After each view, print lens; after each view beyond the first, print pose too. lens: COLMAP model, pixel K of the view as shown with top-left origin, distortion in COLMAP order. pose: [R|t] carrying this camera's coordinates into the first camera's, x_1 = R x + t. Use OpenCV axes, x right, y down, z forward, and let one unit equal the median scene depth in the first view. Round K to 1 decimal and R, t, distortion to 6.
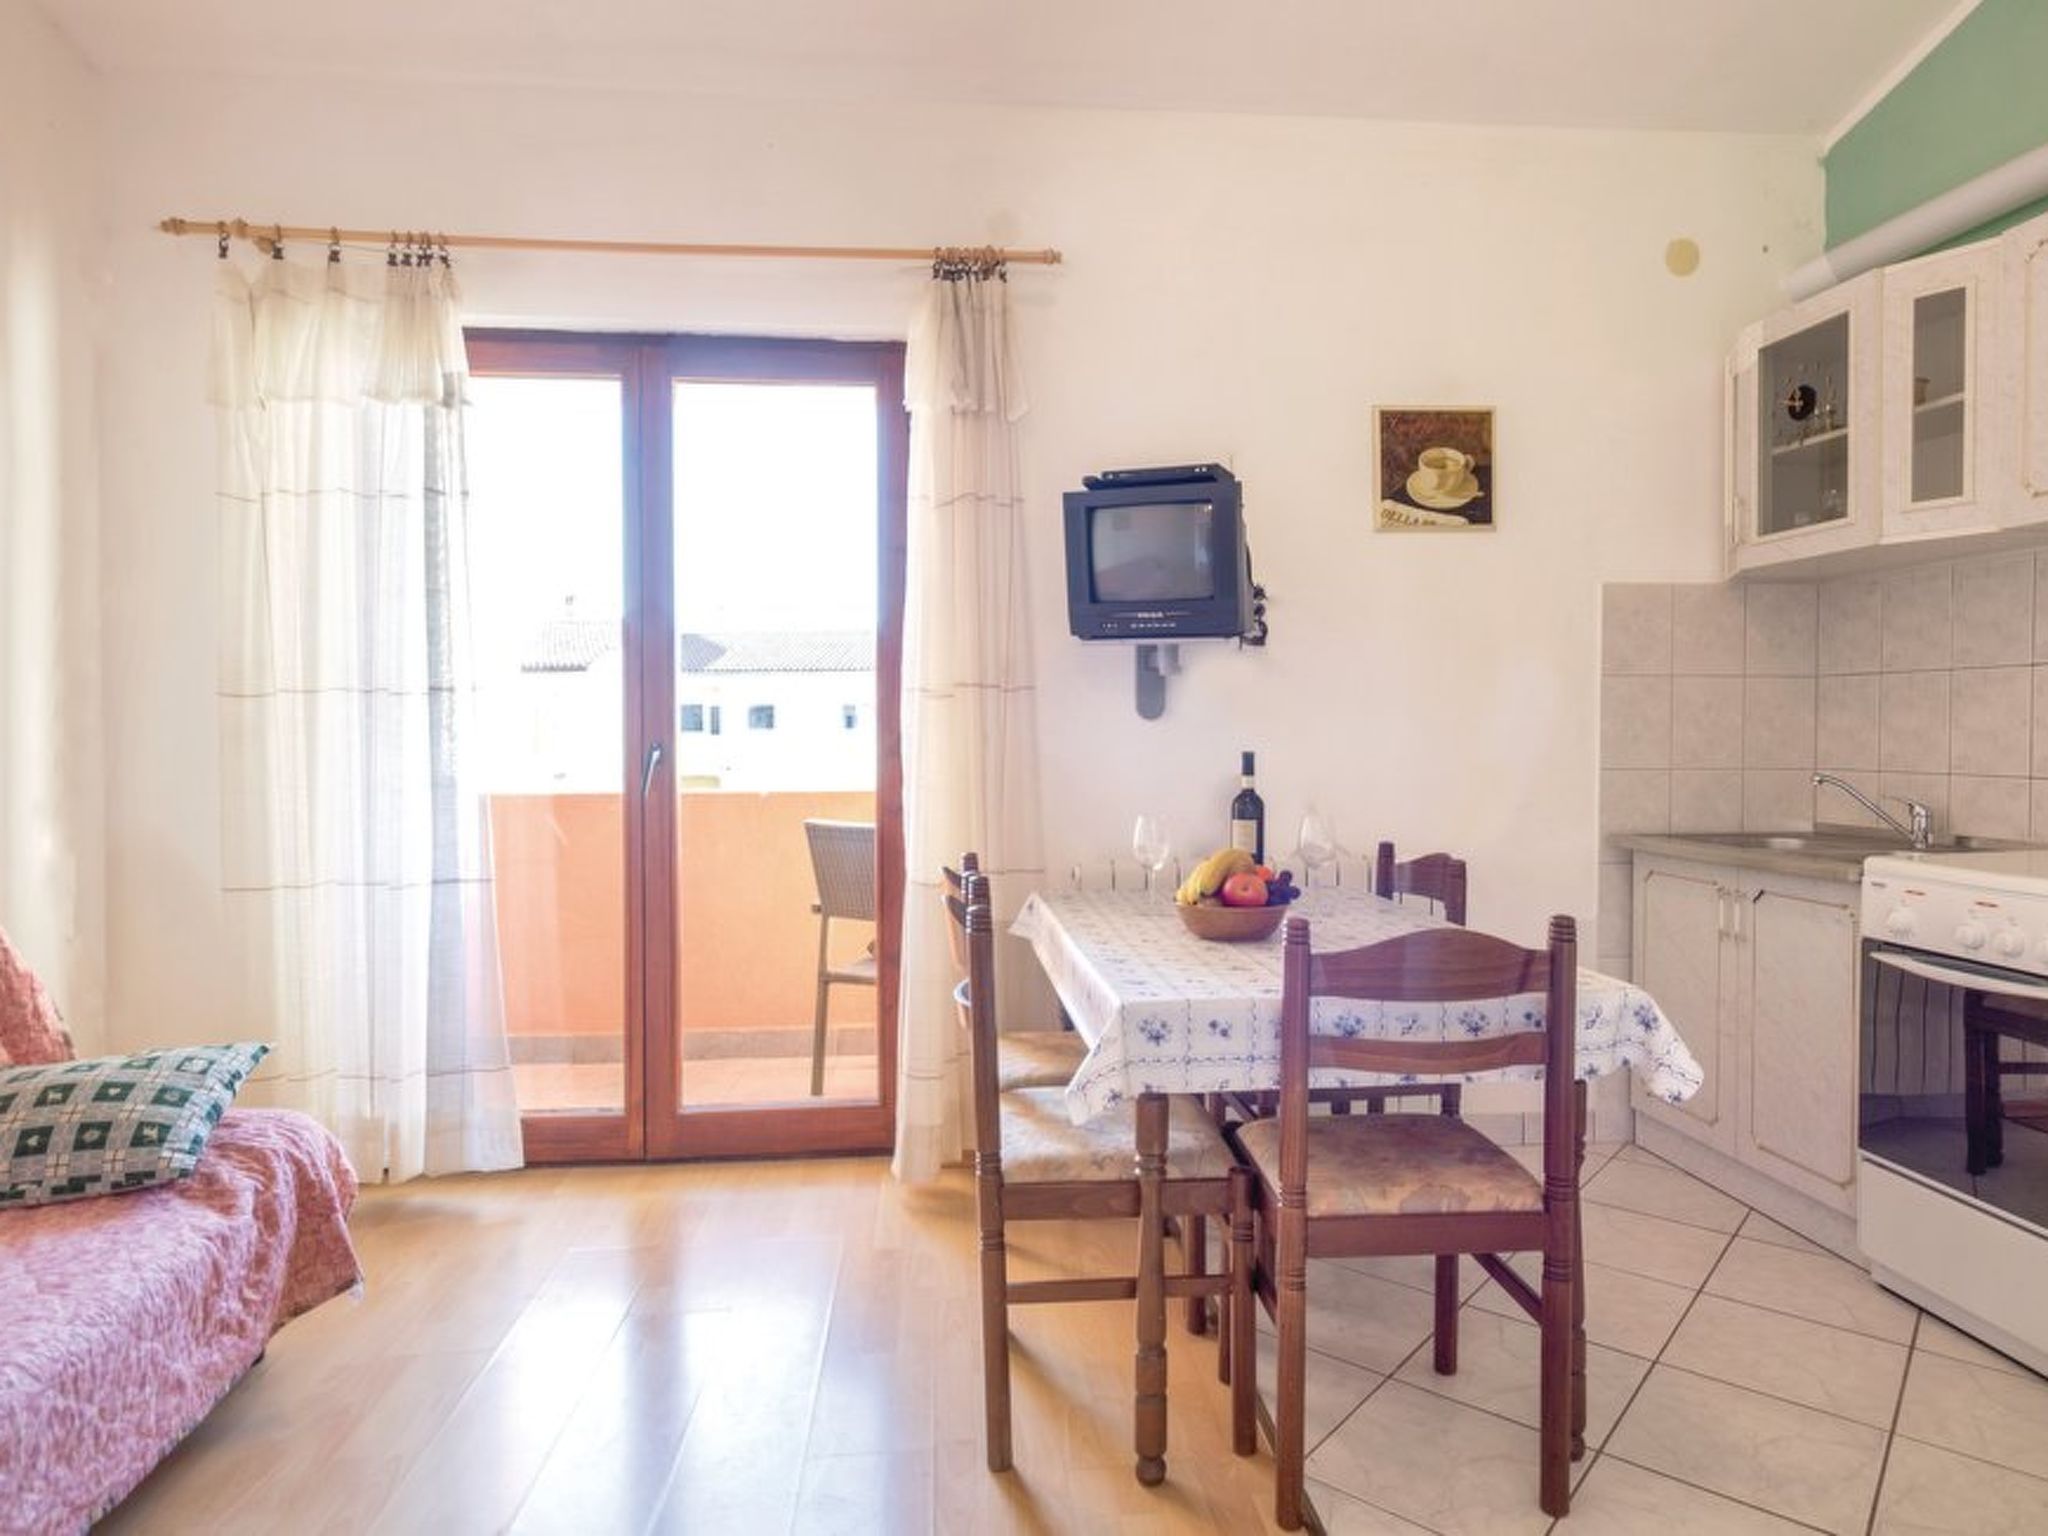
lens RADIAL K [[1191.6, 0, 1024.0], [0, 1191.6, 768.0], [0, 0, 1]] dist [0.003257, -0.000016]
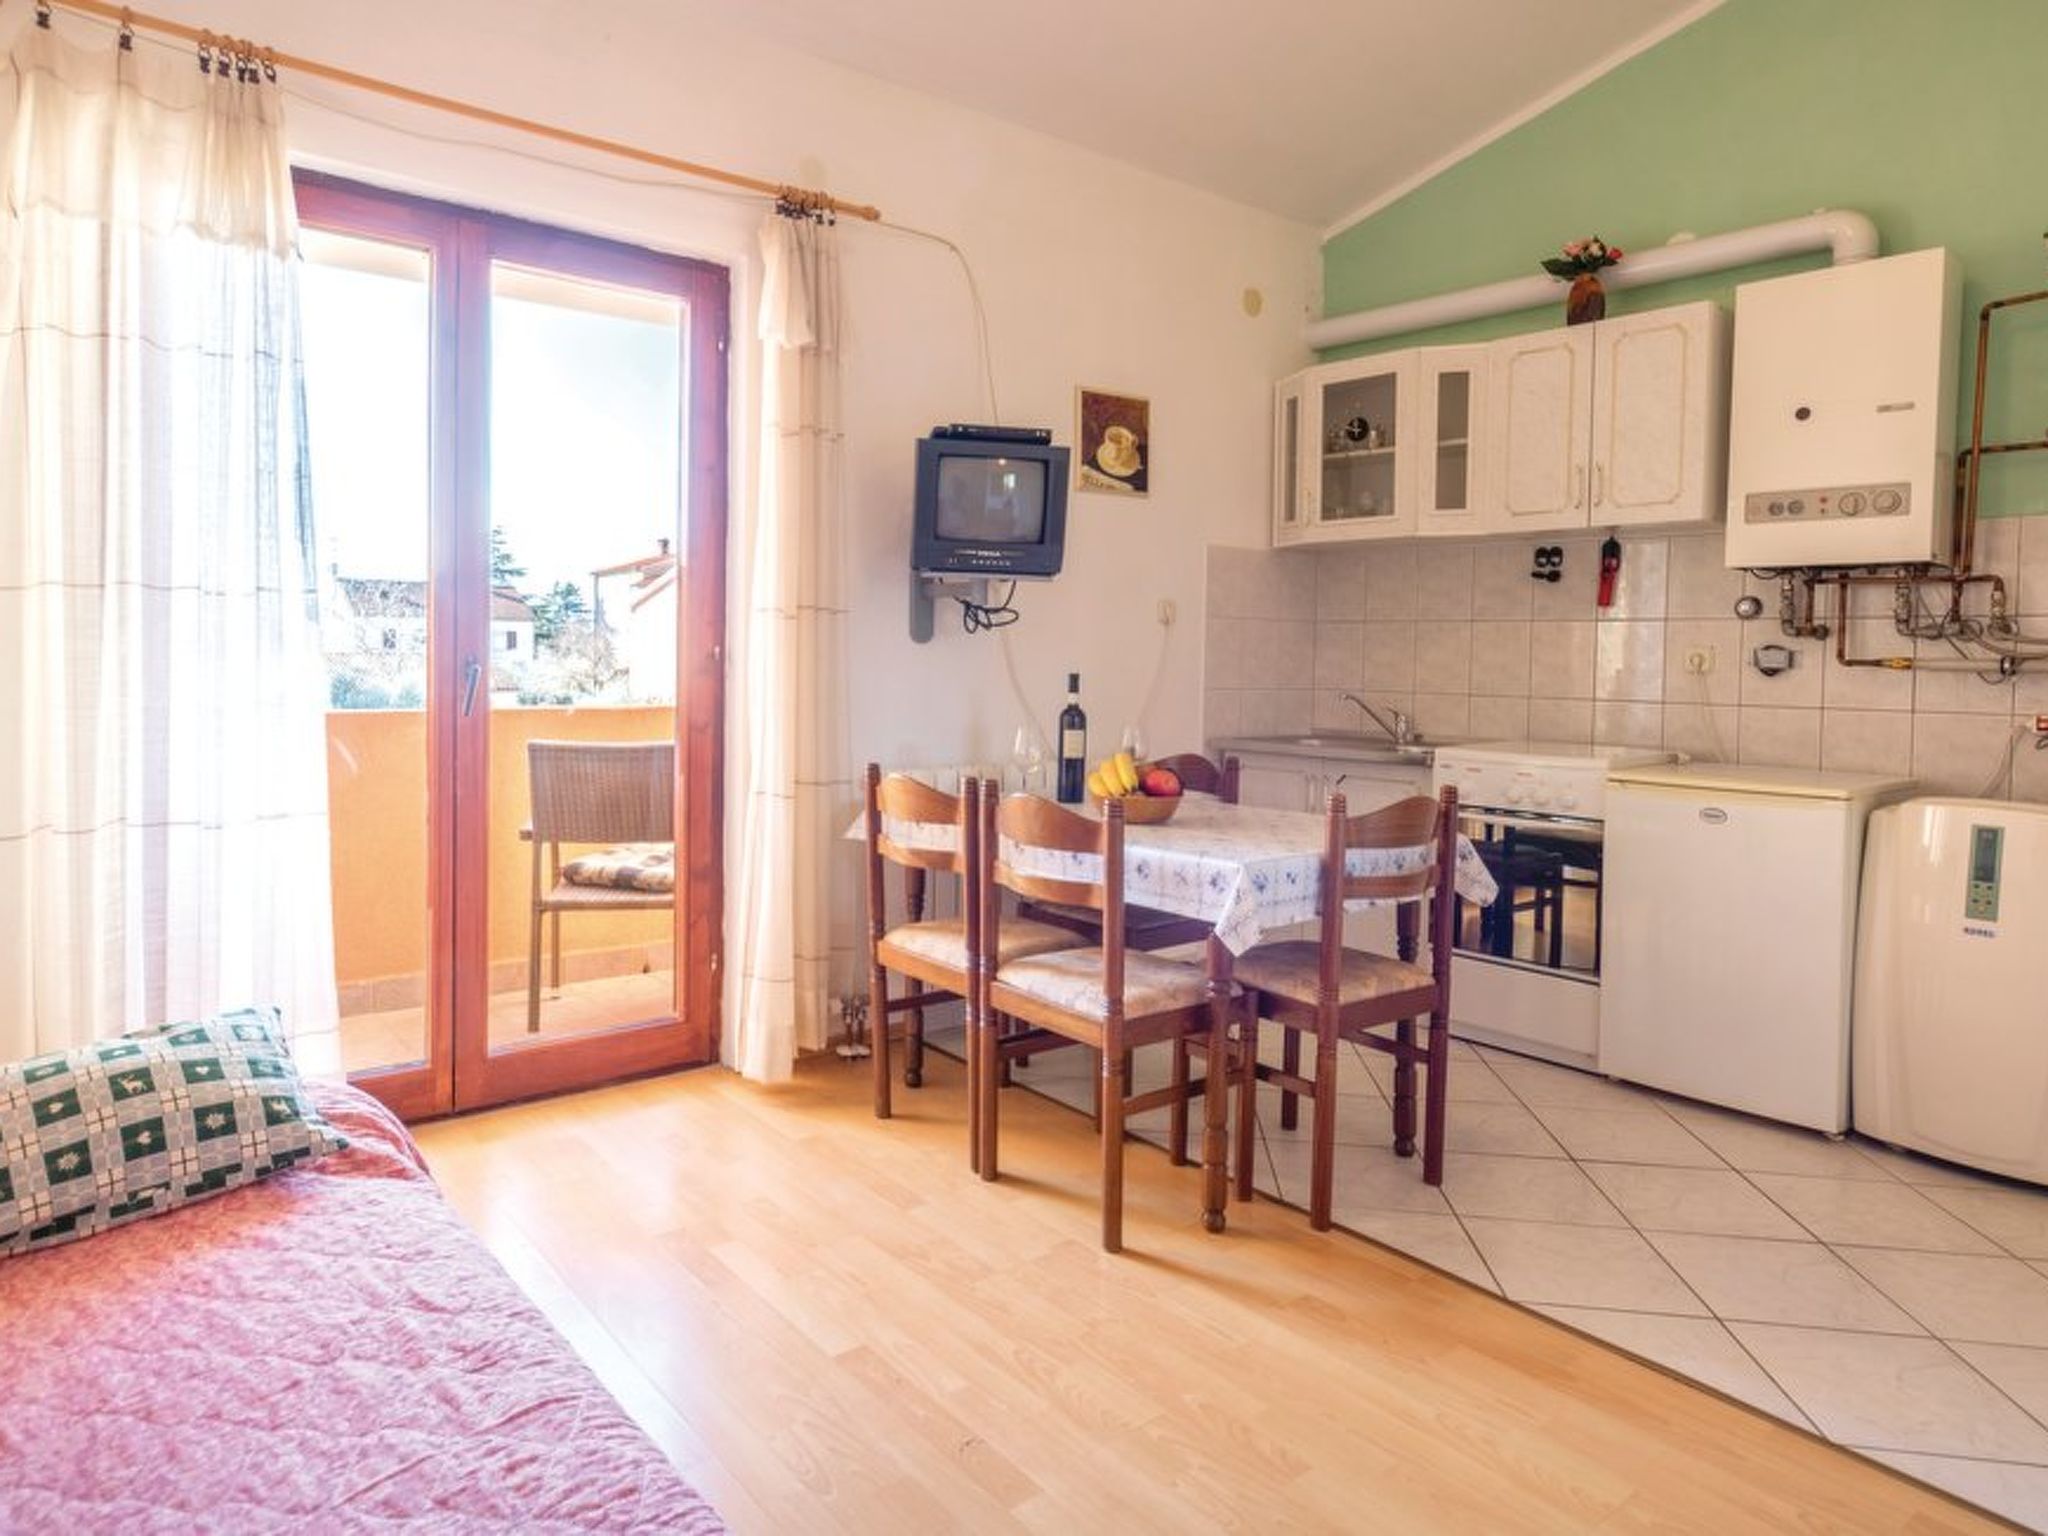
lens RADIAL K [[1190.5, 0, 1025.0], [0, 1190.5, 700.9], [0, 0, 1]] dist [0.004539, 0.002463]
pose [[0.854982, -0.001971, 0.518655, -0.453802], [-0.004287, 0.999932, 0.010866, 0.001444], [-0.518641, -0.011513, 0.854915, -0.003870]]
